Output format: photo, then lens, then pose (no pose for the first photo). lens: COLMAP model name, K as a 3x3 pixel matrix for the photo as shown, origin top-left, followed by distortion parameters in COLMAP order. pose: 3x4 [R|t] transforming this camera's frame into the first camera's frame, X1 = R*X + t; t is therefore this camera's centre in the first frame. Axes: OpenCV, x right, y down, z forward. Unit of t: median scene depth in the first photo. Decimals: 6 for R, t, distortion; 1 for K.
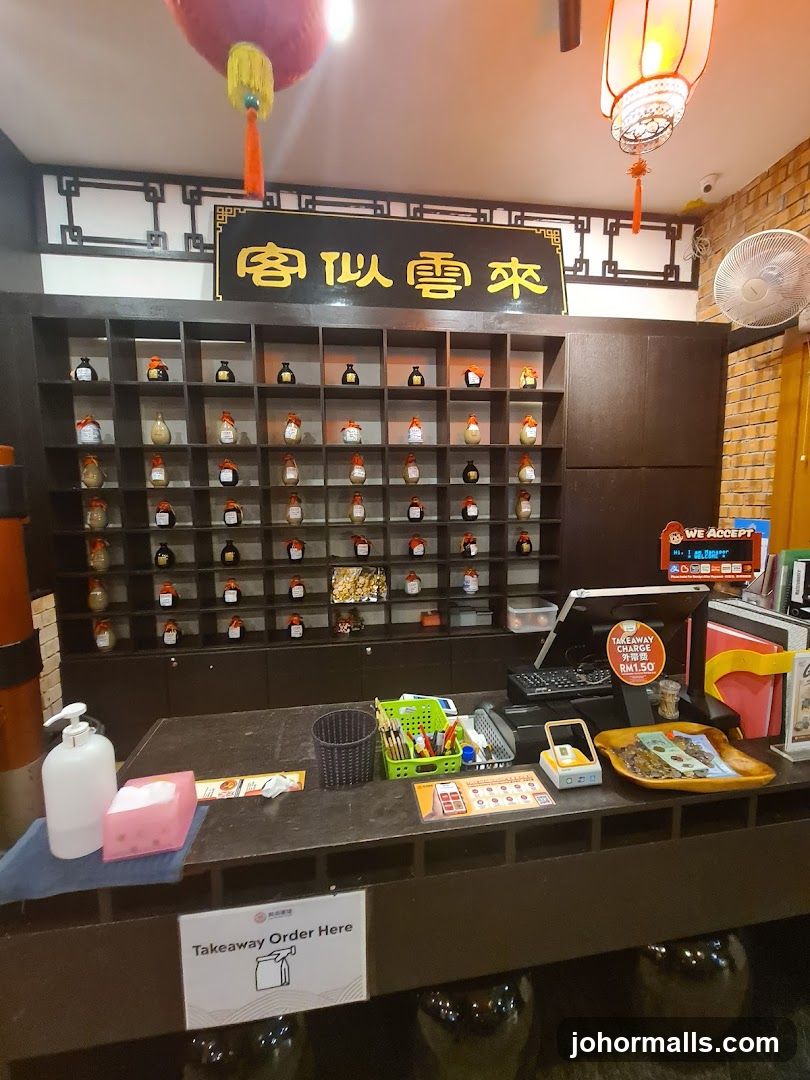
lens RADIAL K [[440.8, 0, 406.7], [0, 440.8, 537.6], [0, 0, 1]] dist [-0.007089, 0.000833]
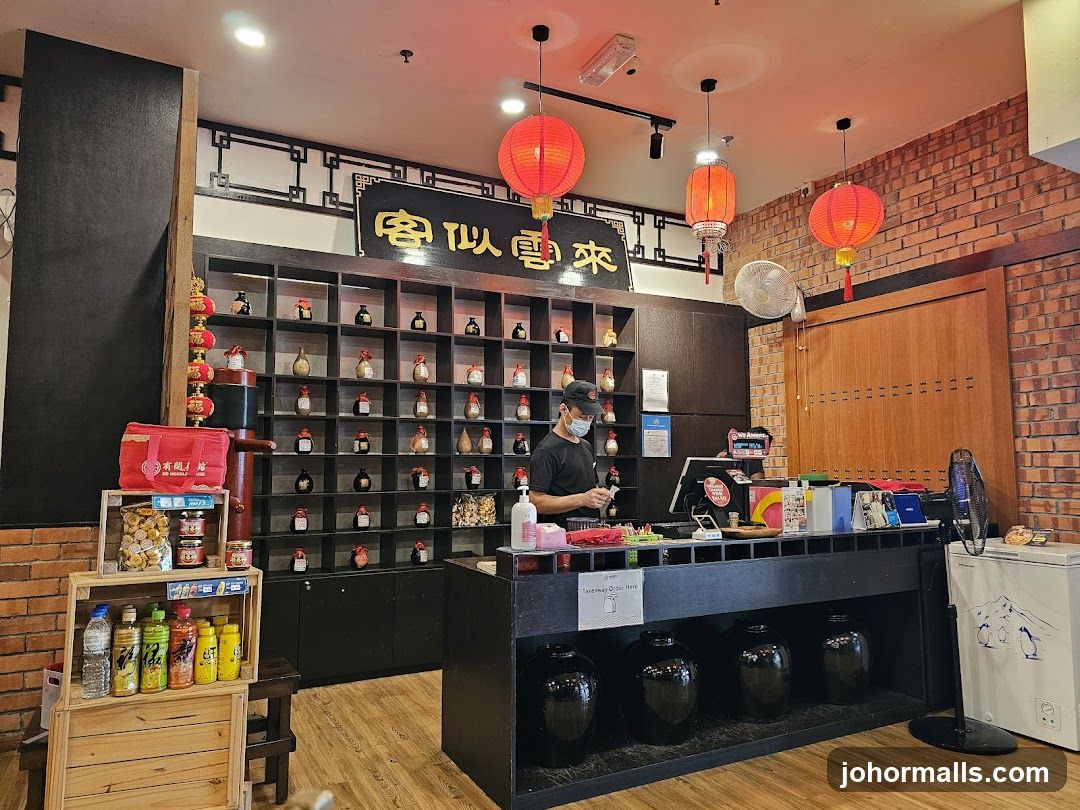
lens RADIAL K [[741.9, 0, 537.1], [0, 741.9, 403.8], [0, 0, 1]] dist [0.049069, -0.002850]
pose [[0.943289, 0.039384, 0.329629, -0.572590], [0.026309, 0.980946, -0.192491, 0.201839], [-0.330930, 0.190247, 0.924279, -0.787109]]
